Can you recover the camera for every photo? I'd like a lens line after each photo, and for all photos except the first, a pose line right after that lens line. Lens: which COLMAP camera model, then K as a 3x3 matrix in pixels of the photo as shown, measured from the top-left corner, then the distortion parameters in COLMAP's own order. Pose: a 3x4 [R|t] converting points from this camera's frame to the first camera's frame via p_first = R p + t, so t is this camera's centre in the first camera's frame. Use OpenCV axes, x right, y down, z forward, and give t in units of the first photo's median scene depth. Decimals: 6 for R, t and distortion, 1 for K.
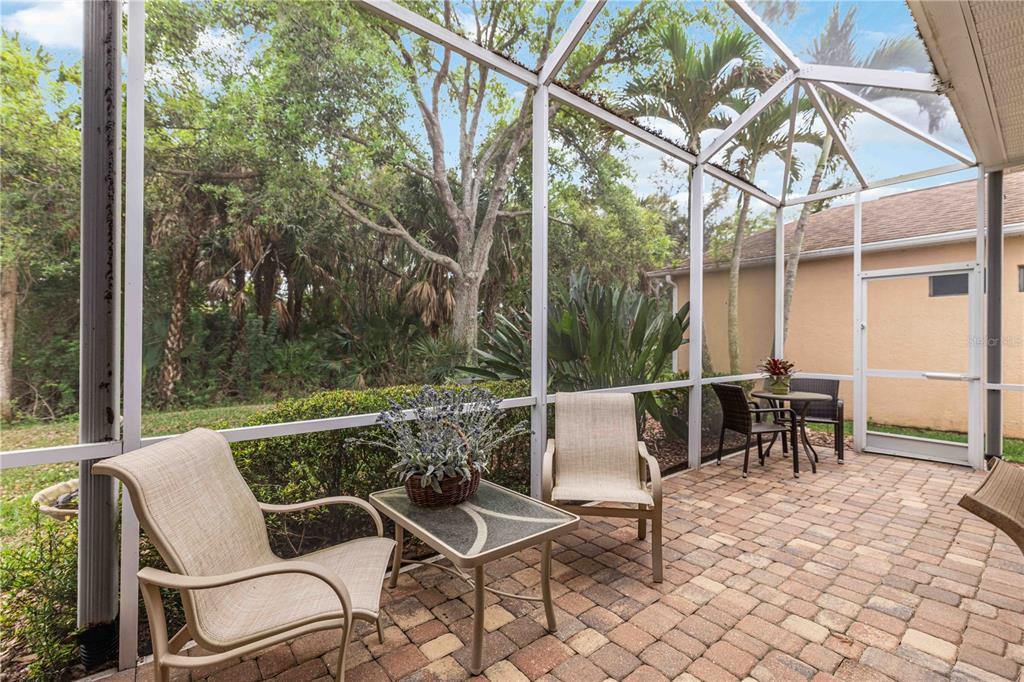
lens RADIAL K [[447.3, 0, 515.1], [0, 447.3, 335.8], [0, 0, 1]] dist [-0.000451, 0.000366]
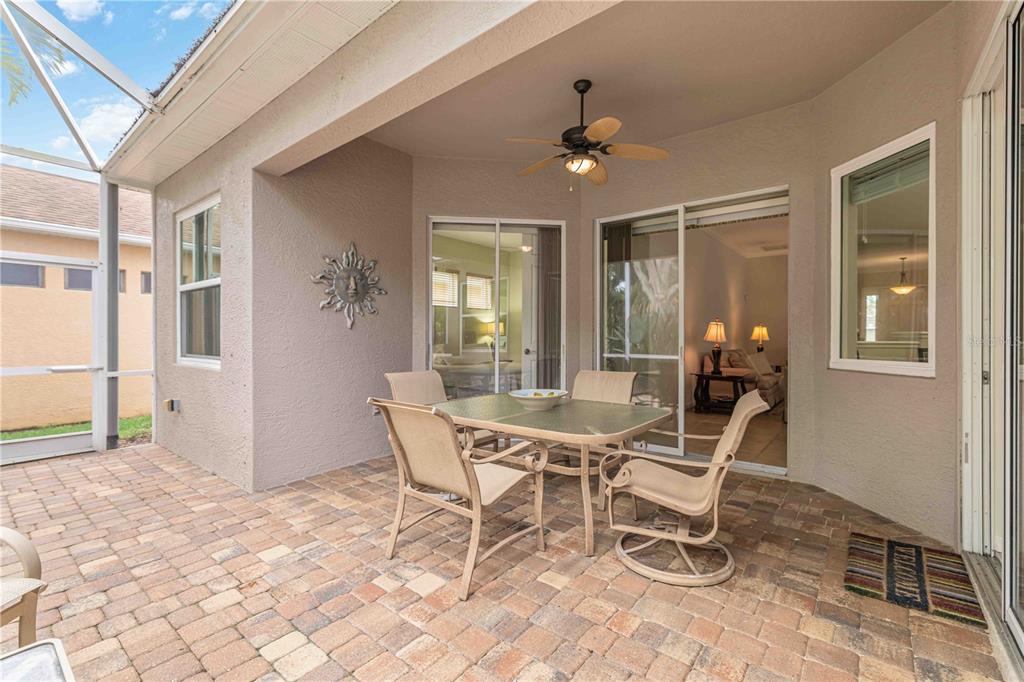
lens RADIAL K [[447.3, 0, 512.5], [0, 447.3, 338.2], [0, 0, 1]] dist [-0.000451, 0.000366]
pose [[-0.204054, -0.008748, 0.978921, -0.296336], [-0.007653, 0.999944, 0.007341, 0.007874], [-0.978930, -0.005994, -0.204109, 0.302187]]
